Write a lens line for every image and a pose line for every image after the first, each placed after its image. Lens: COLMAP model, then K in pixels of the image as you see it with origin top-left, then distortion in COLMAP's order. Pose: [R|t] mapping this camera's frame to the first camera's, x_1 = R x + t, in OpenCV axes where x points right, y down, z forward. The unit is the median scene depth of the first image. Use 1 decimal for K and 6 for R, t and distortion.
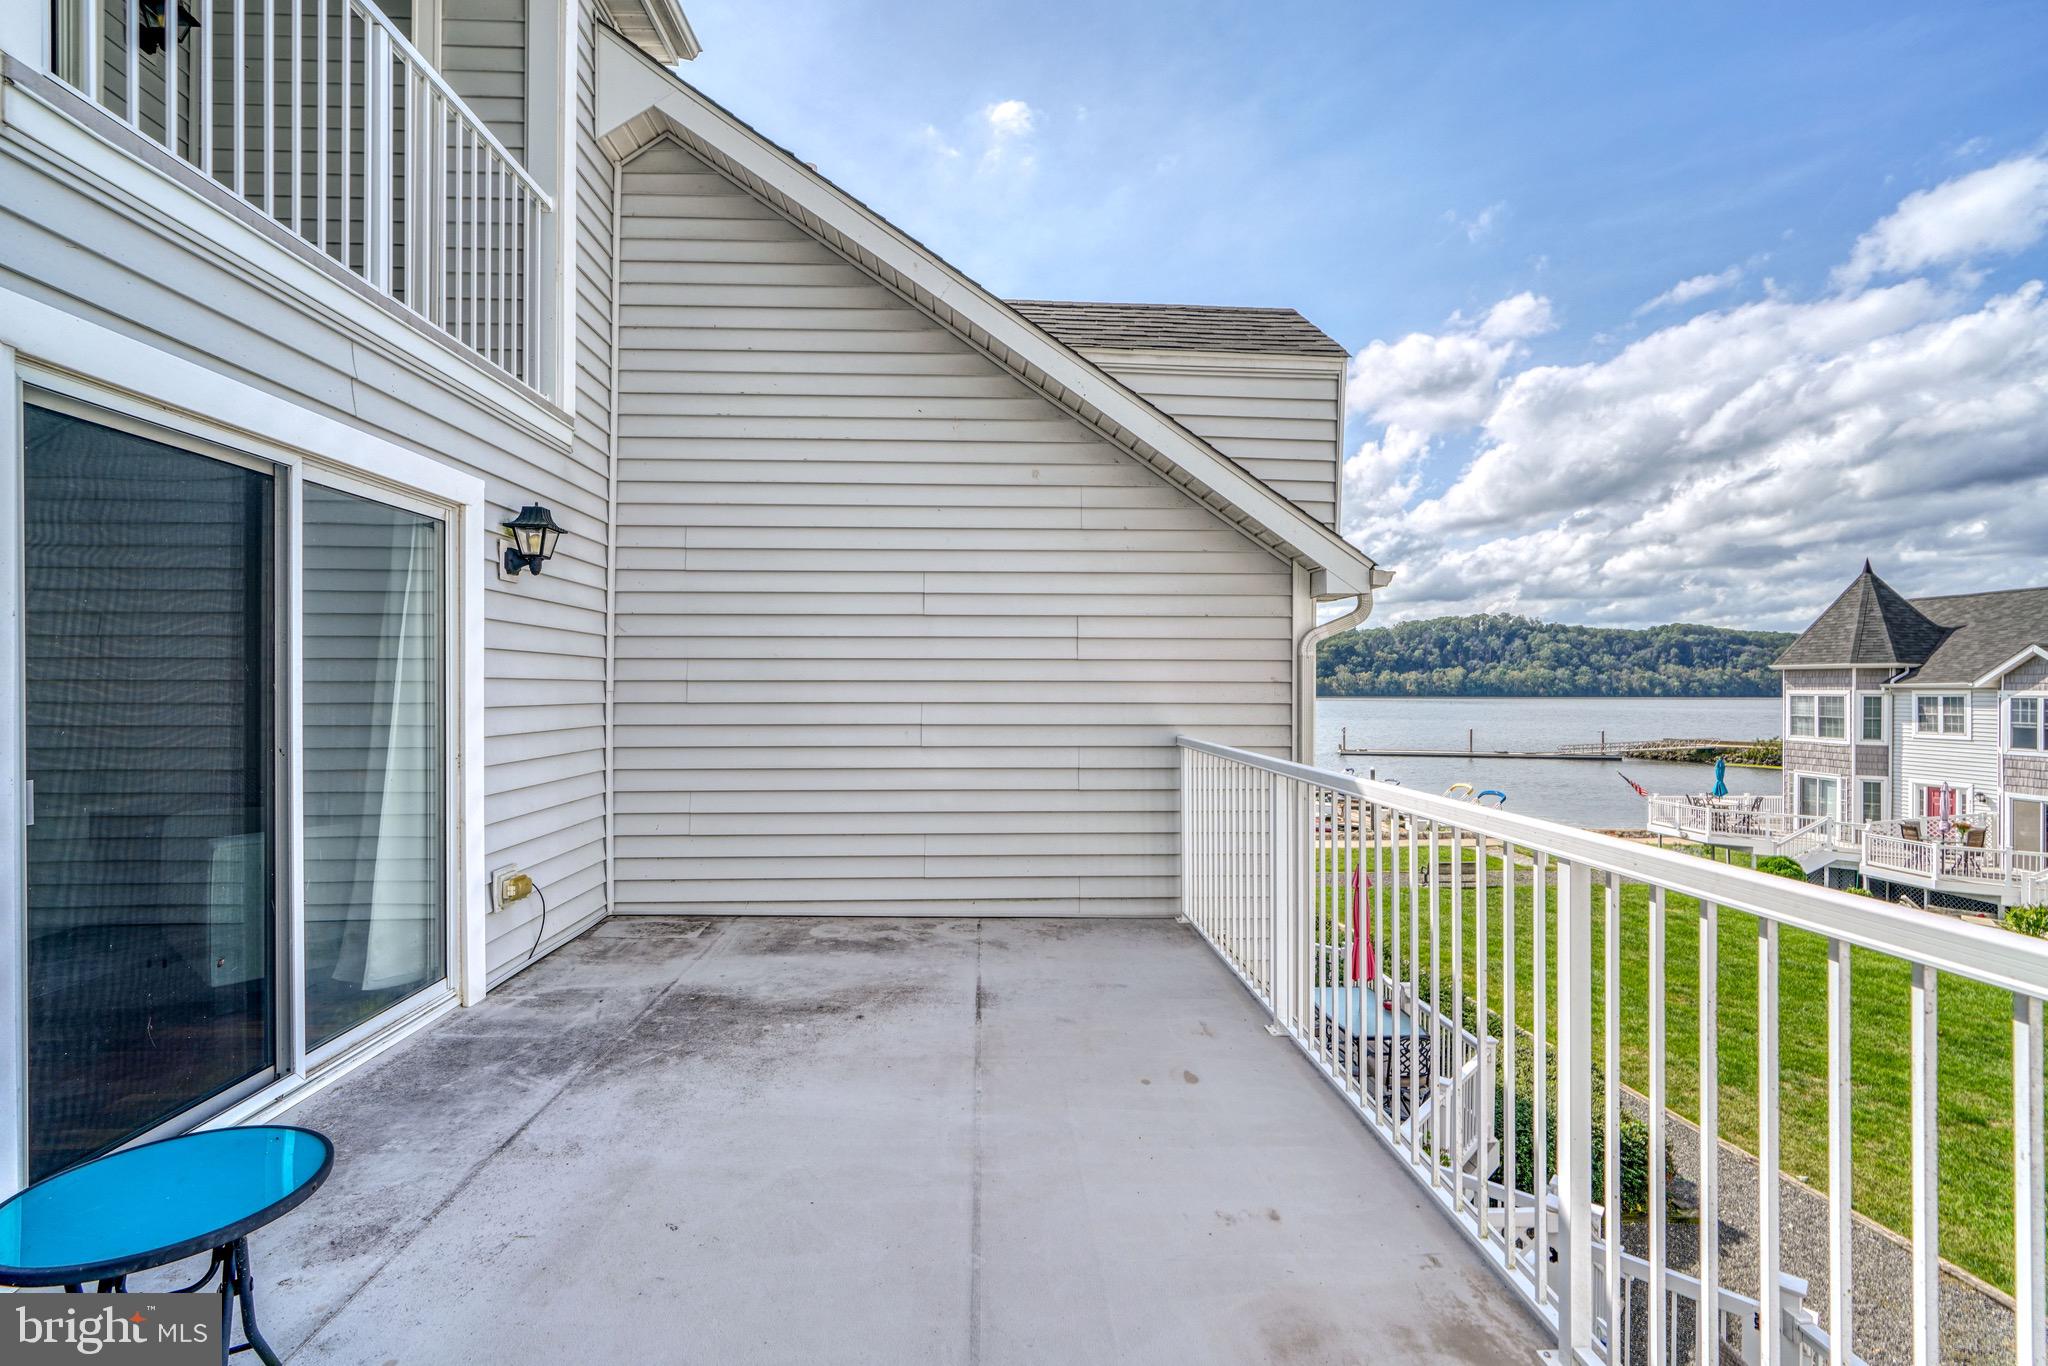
lens RADIAL K [[933.3, 0, 1025.2], [0, 933.3, 689.5], [0, 0, 1]] dist [-0.013550, 0.005940]
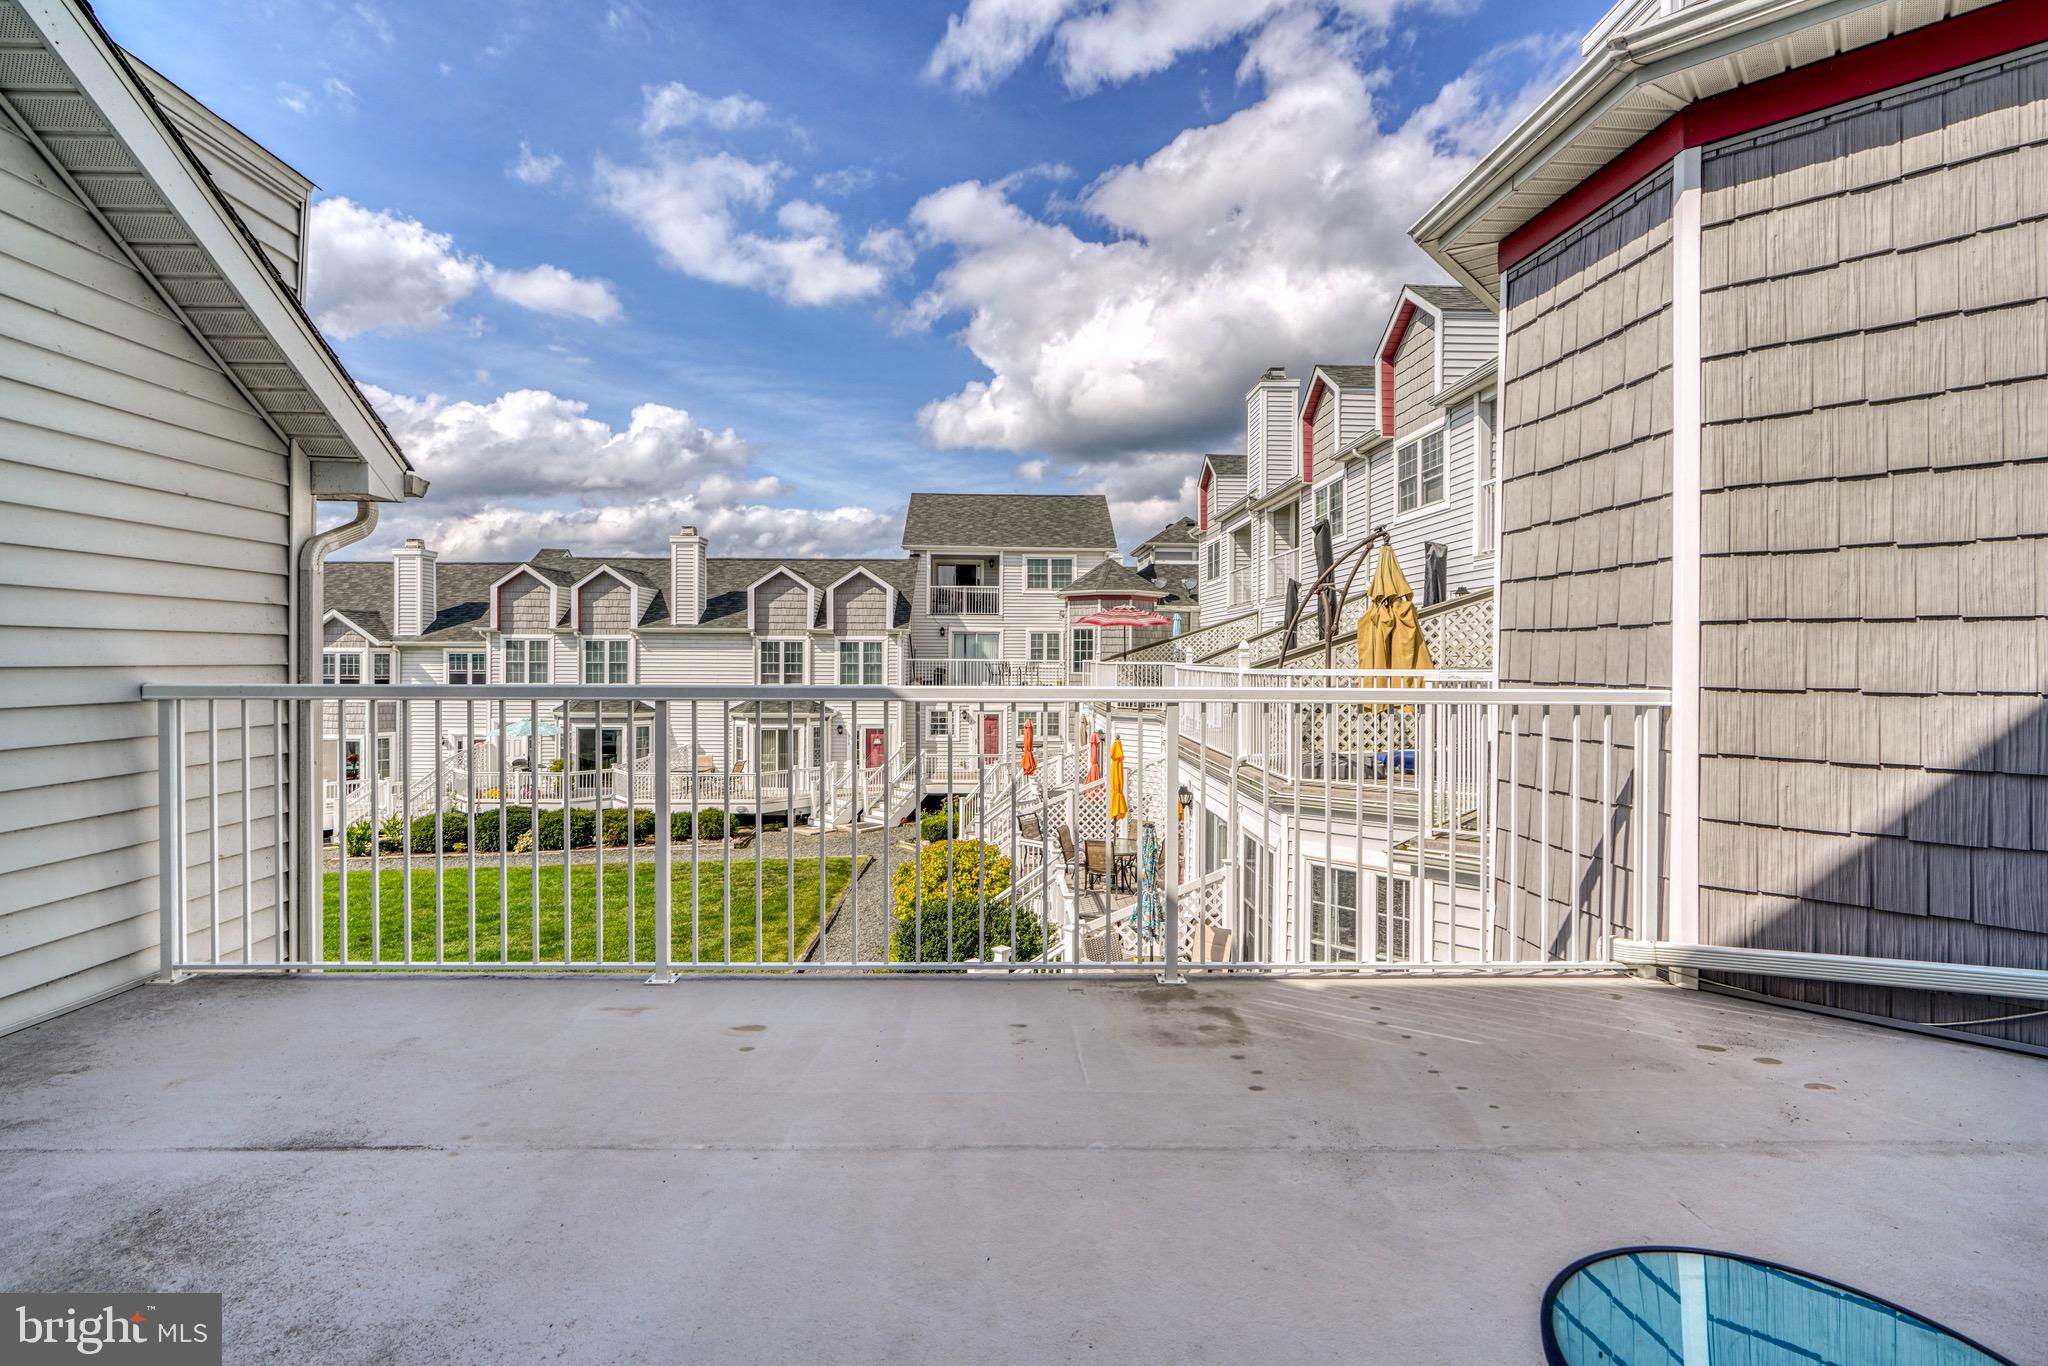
lens RADIAL K [[933.3, 0, 999.7], [0, 933.3, 655.6], [0, 0, 1]] dist [-0.013550, 0.005940]
pose [[0.044955, -0.002845, 0.998985, -0.421003], [-0.002569, 0.999992, 0.002963, 0.028451], [-0.998986, -0.002700, 0.044948, 0.417354]]
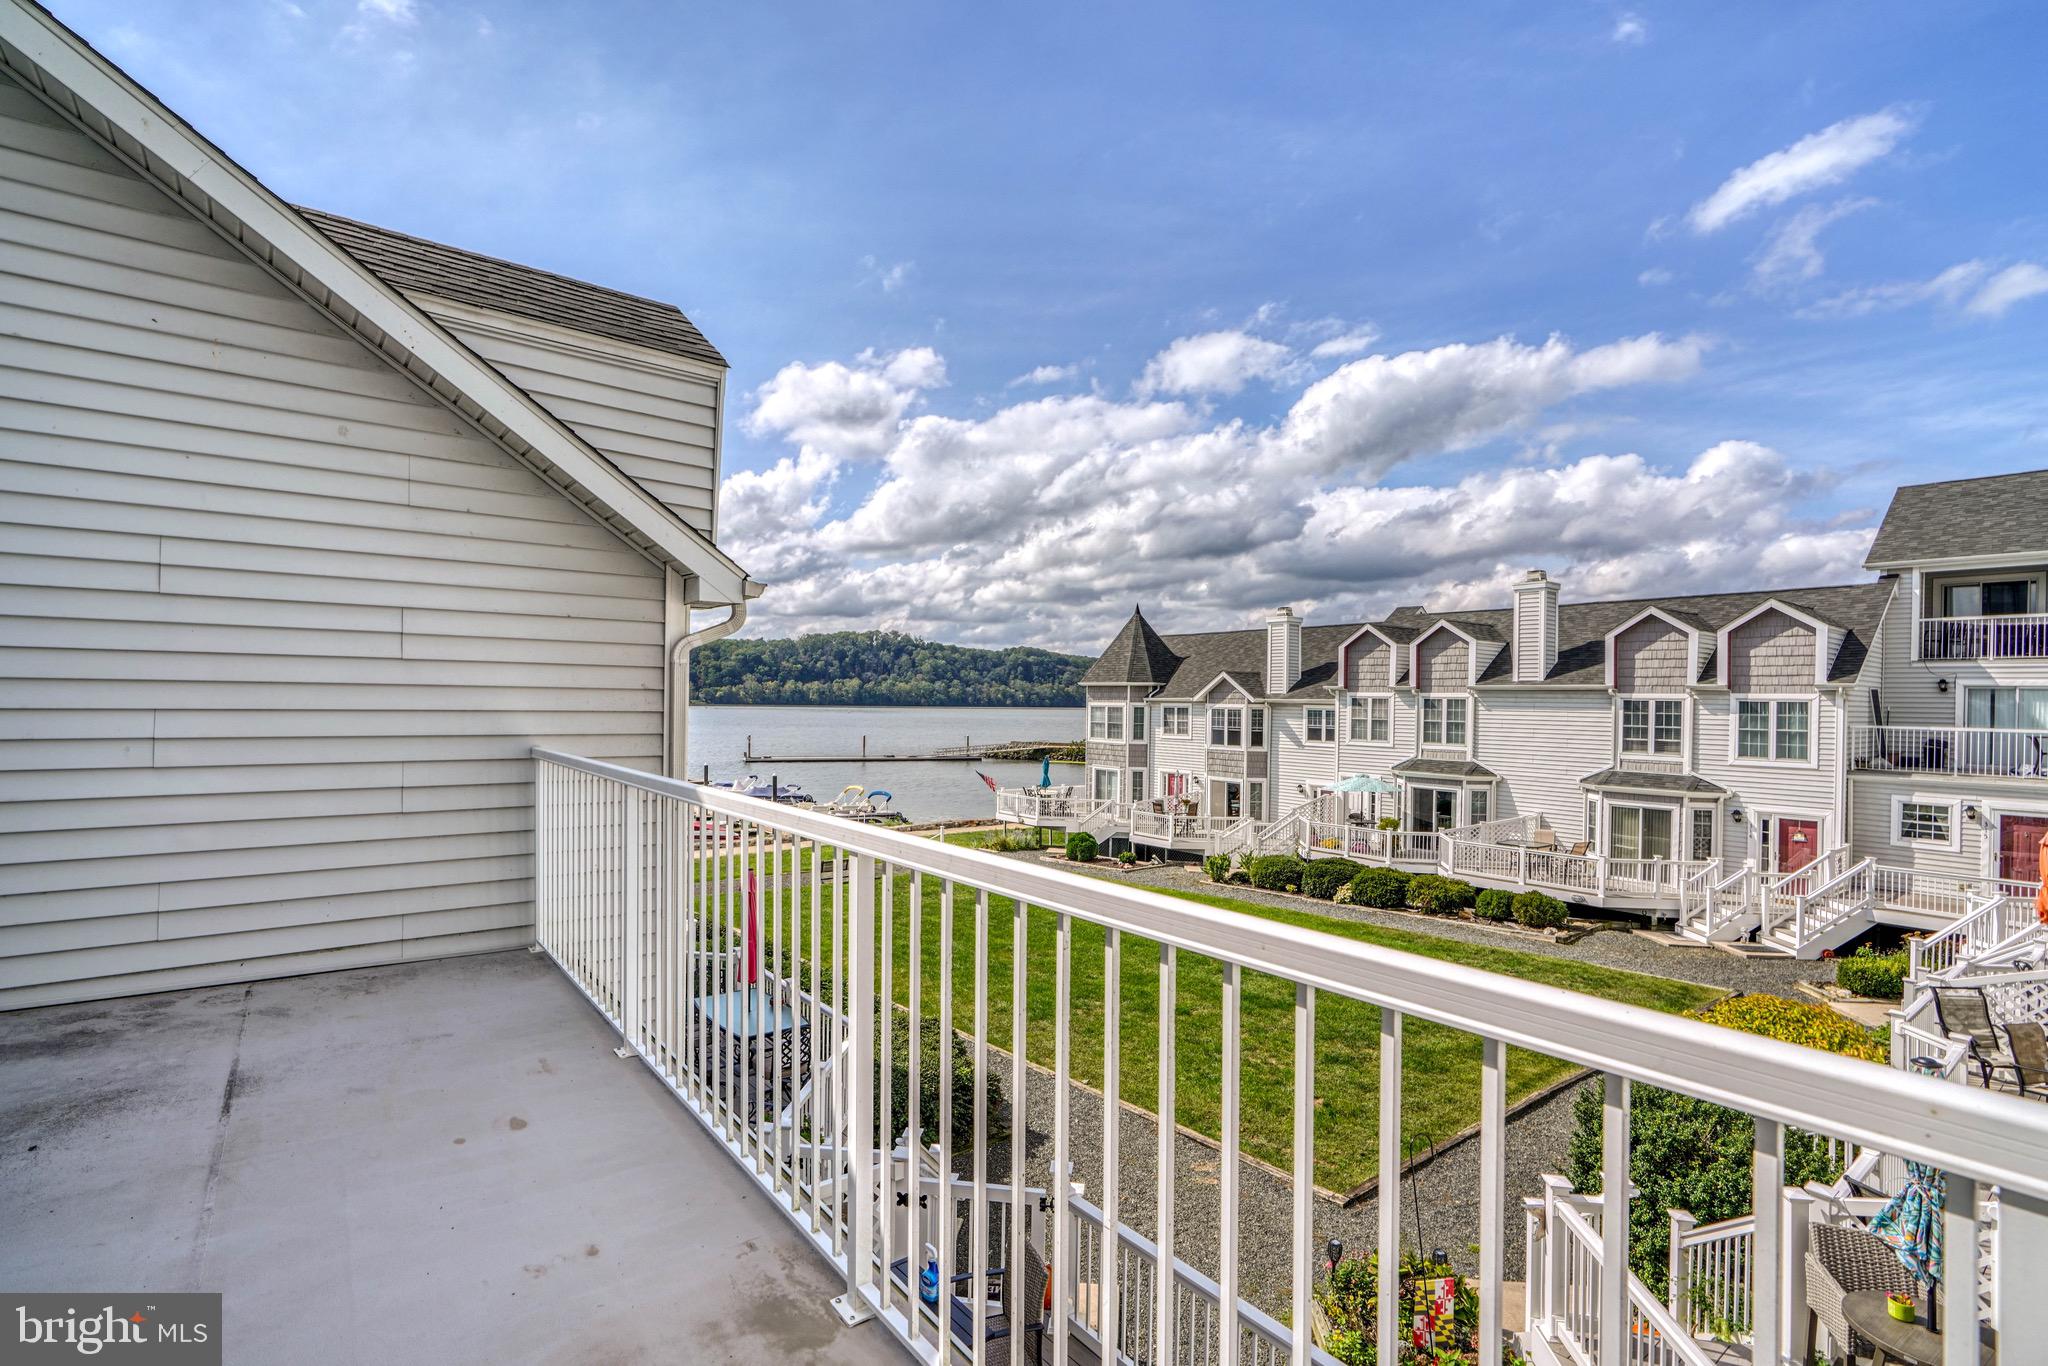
lens RADIAL K [[933.3, 0, 1016.4], [0, 933.3, 703.9], [0, 0, 1]] dist [-0.013550, 0.005940]
pose [[0.821897, 0.007595, 0.569586, 0.034537], [-0.011557, 0.999928, 0.003343, -0.000478], [-0.569520, -0.009330, 0.821925, -0.009369]]
